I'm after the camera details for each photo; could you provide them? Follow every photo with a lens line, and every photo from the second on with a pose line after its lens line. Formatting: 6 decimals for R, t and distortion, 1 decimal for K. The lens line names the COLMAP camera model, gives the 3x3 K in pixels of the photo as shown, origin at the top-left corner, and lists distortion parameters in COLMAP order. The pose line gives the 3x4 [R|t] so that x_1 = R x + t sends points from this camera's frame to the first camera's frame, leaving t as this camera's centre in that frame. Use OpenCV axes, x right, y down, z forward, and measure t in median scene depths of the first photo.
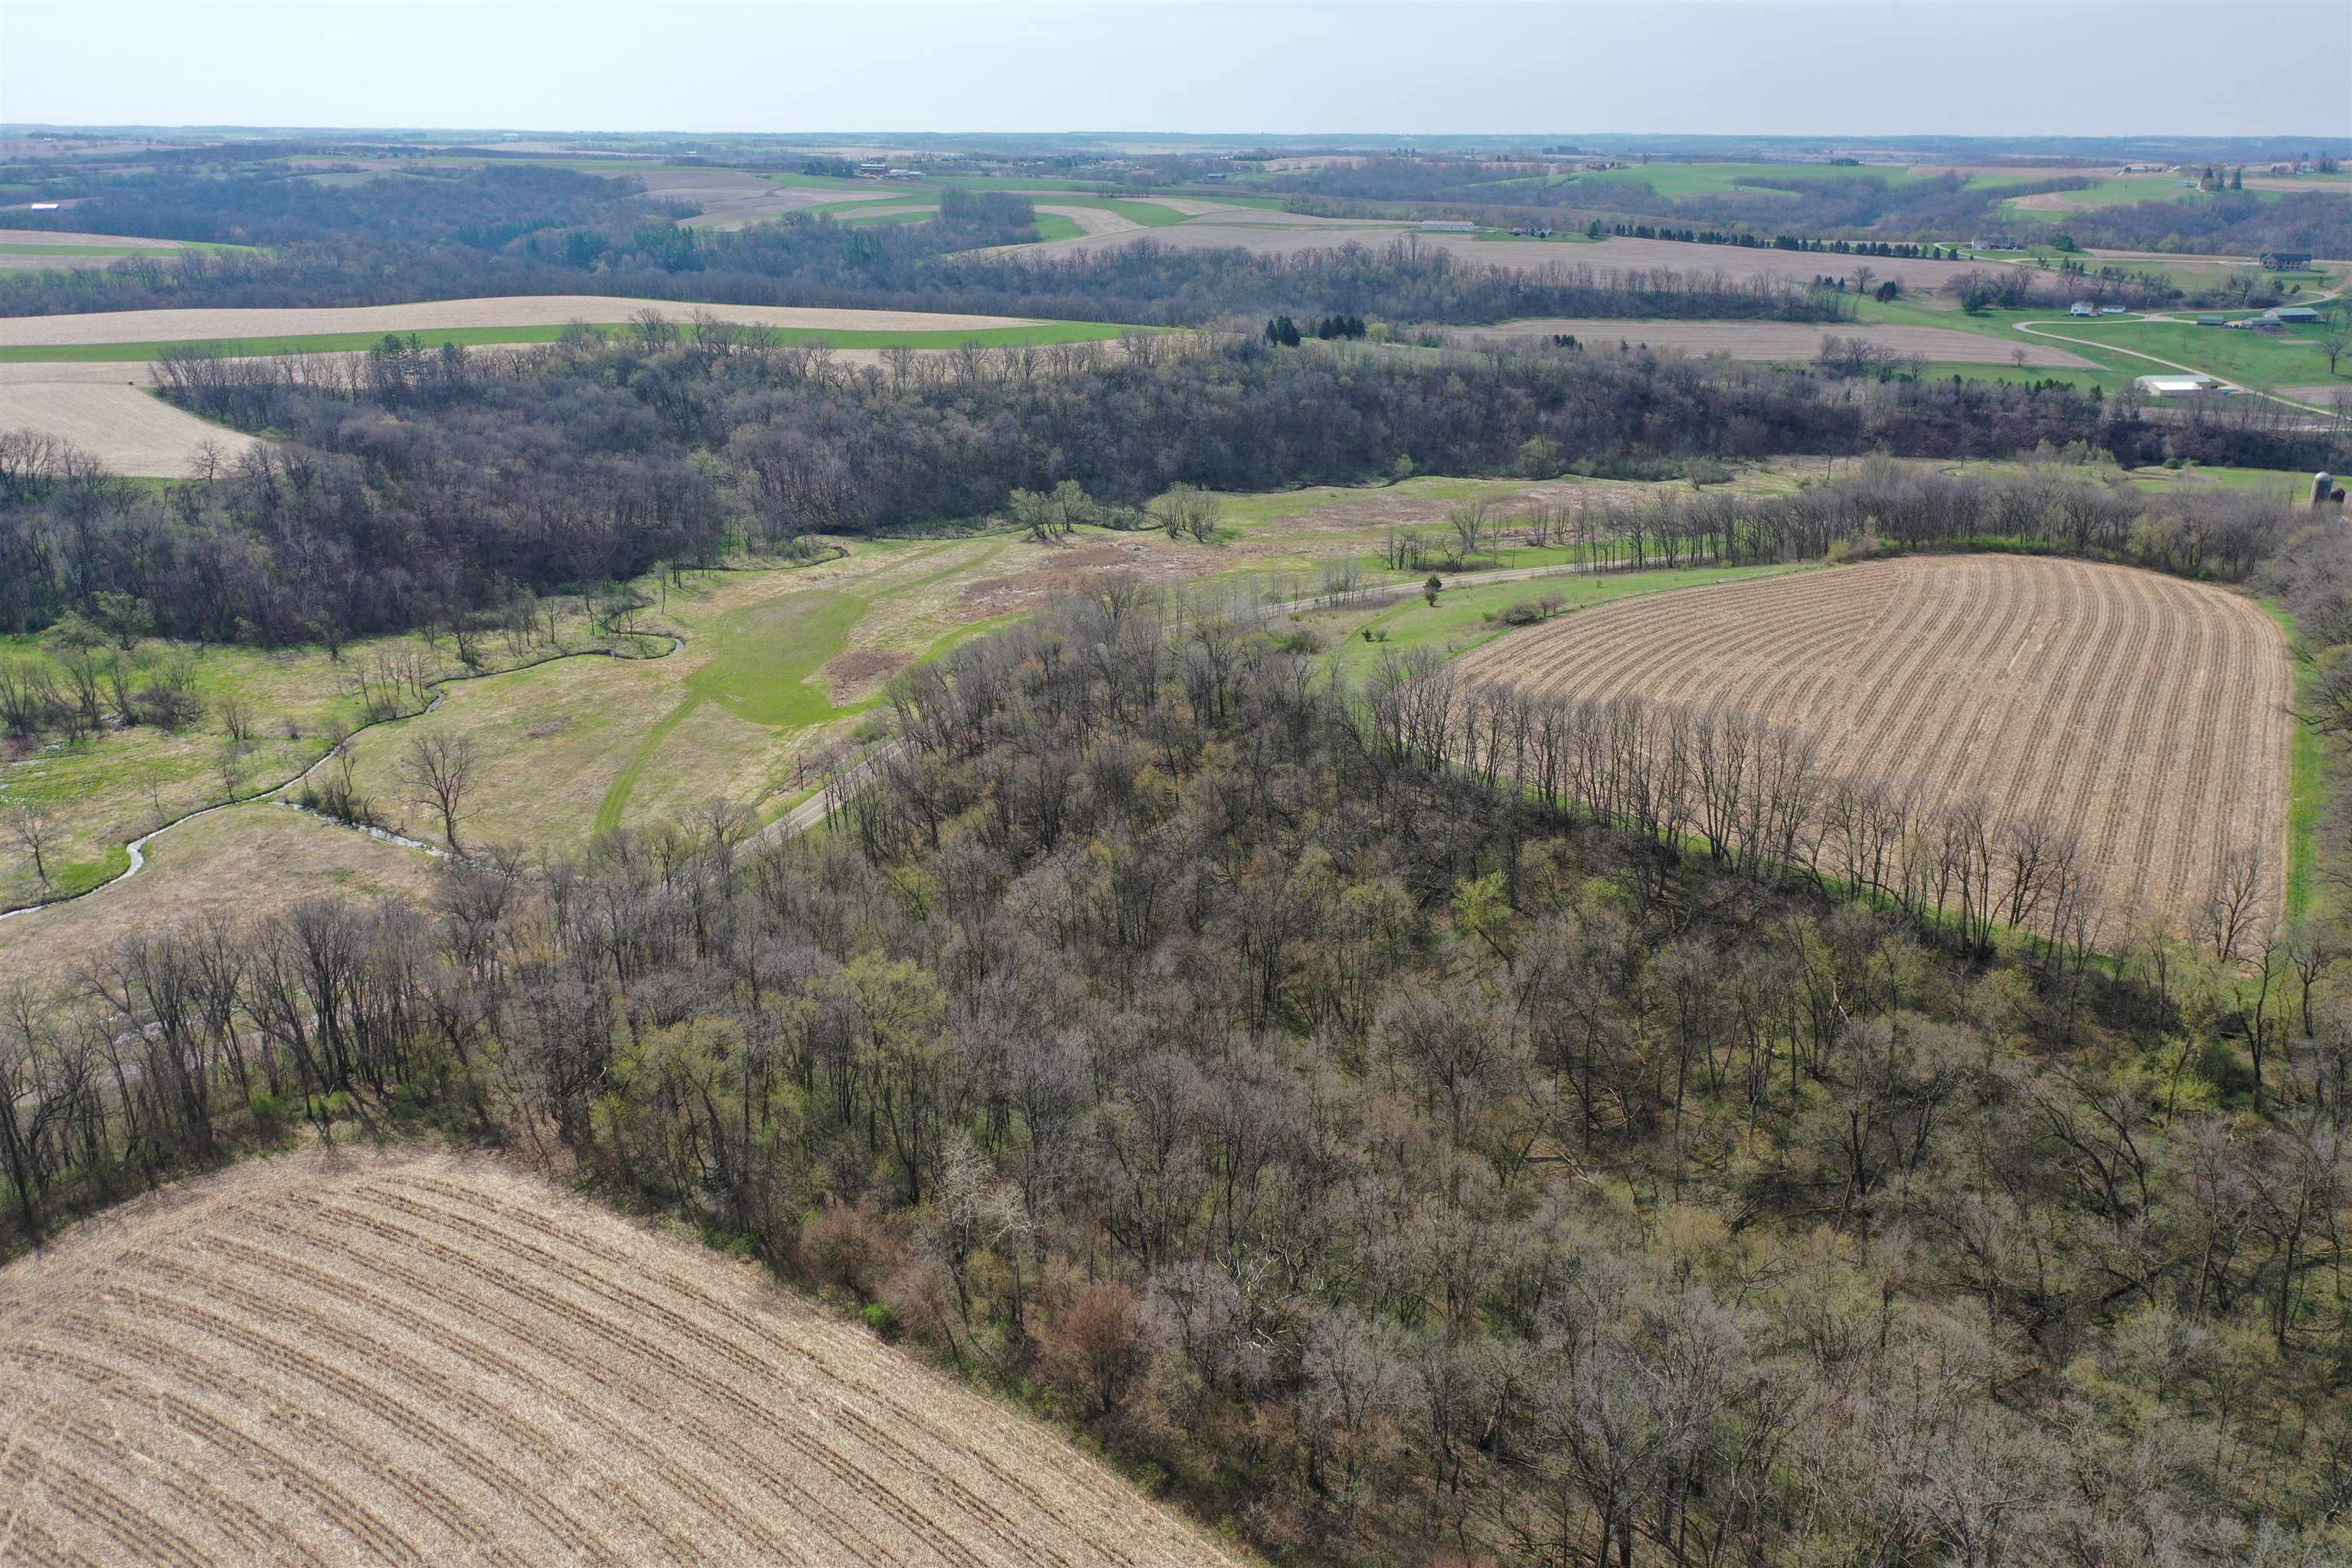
lens RADIAL K [[1846.9, 0, 1177.8], [0, 1846.9, 787.3], [0, 0, 1]] dist [0.012812, 0.003482]
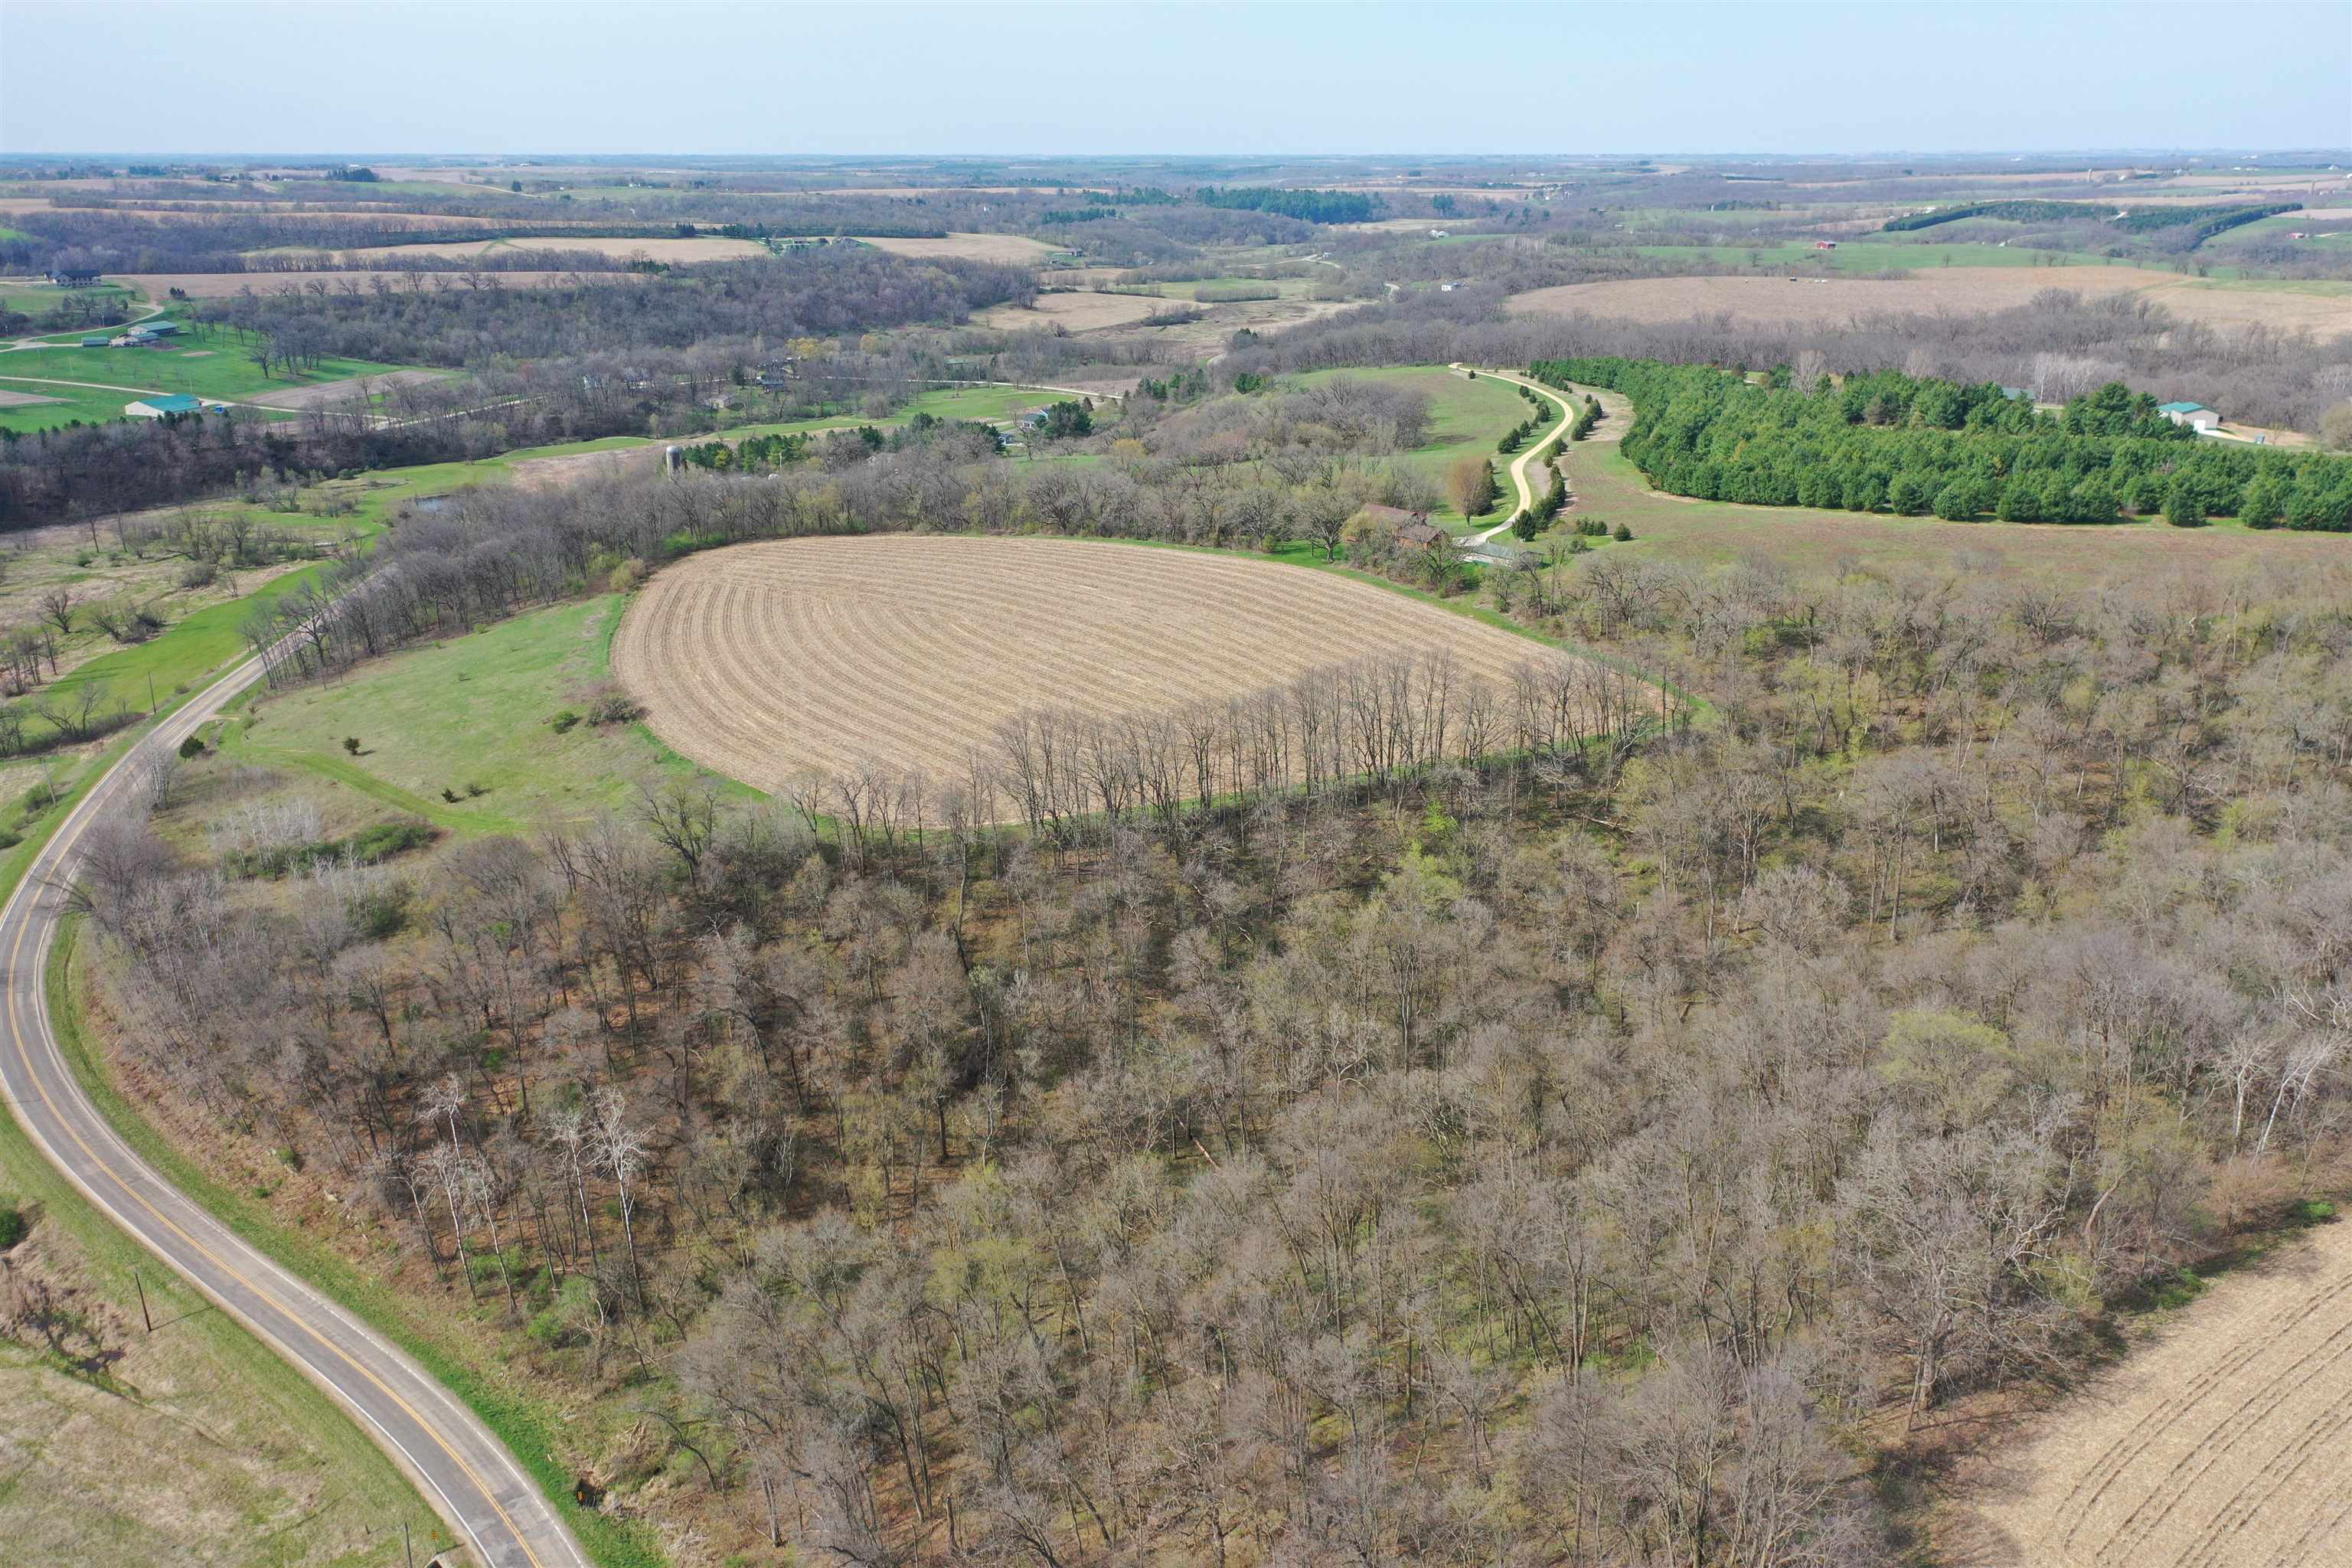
lens RADIAL K [[1846.9, 0, 1170.2], [0, 1846.9, 790.2], [0, 0, 1]] dist [0.012812, 0.003482]
pose [[0.324735, -0.312140, 0.892813, -0.278087], [0.317045, 0.925281, 0.208175, -0.084759], [-0.891083, 0.215460, 0.399434, 0.237609]]
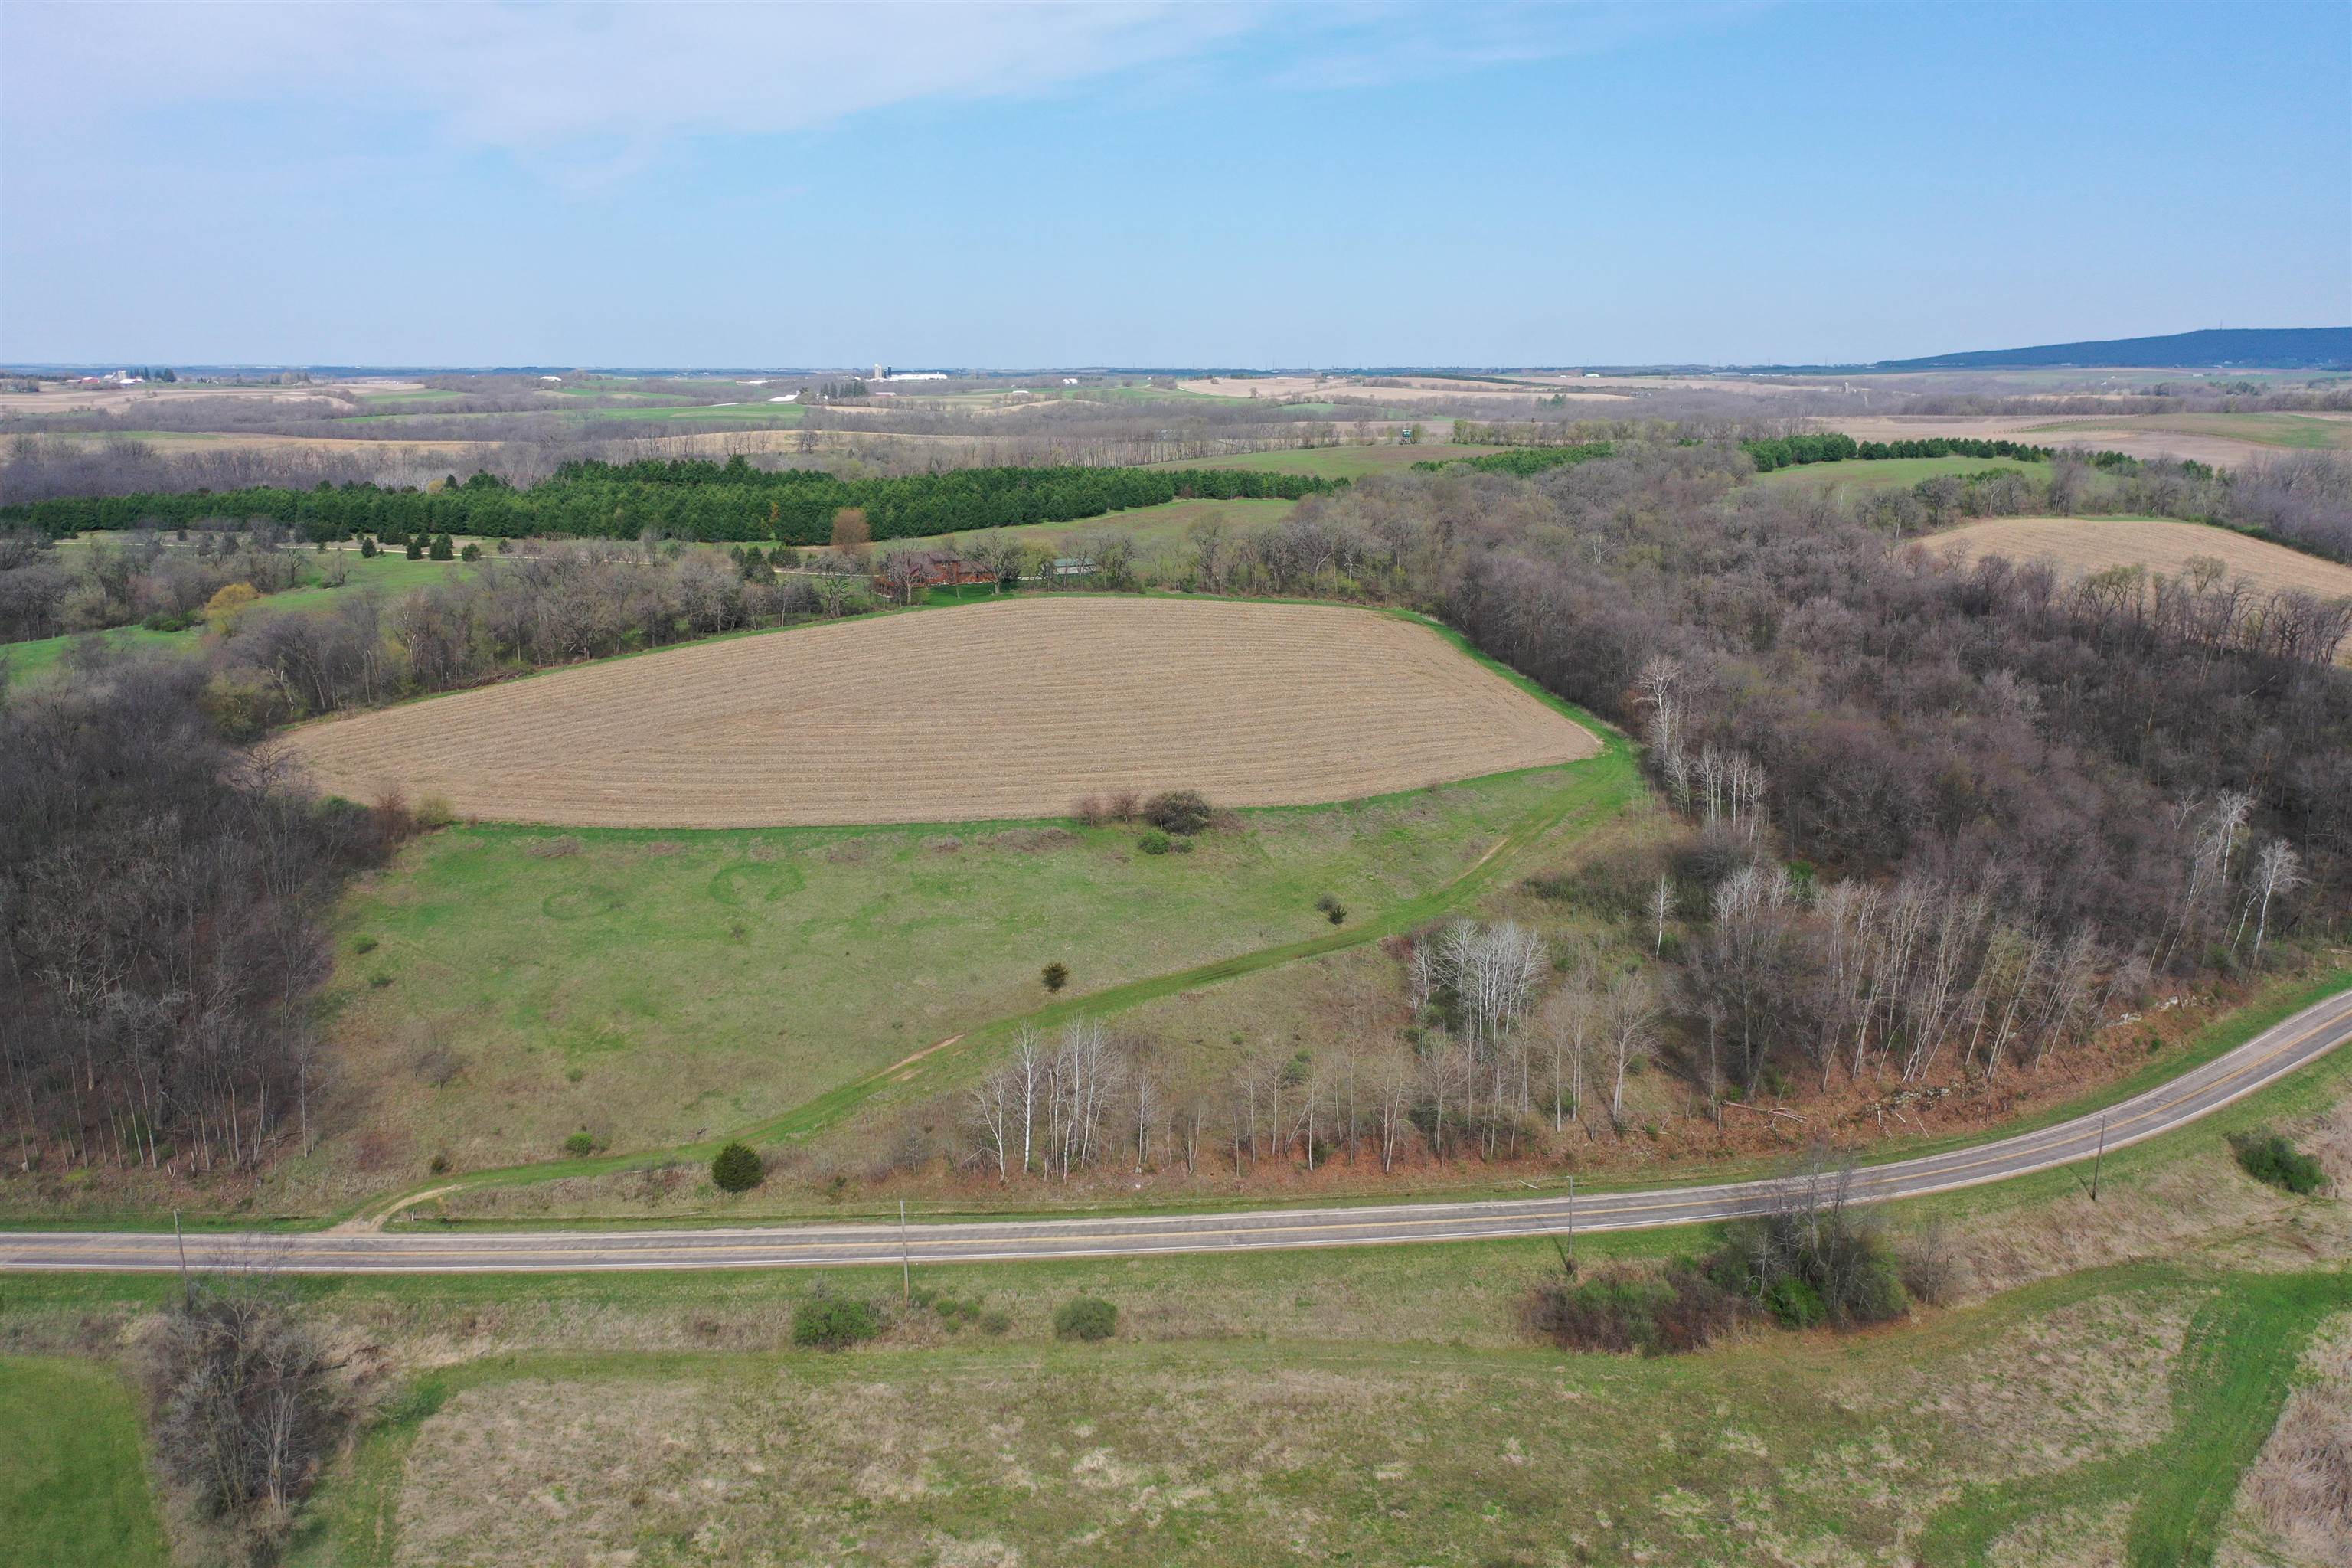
lens RADIAL K [[1846.9, 0, 1175.9], [0, 1846.9, 786.4], [0, 0, 1]] dist [0.012812, 0.003482]
pose [[-0.861995, -0.115956, 0.493476, -0.078329], [0.165881, 0.855365, 0.490749, -0.234743], [-0.479007, 0.504882, -0.718086, 0.807687]]
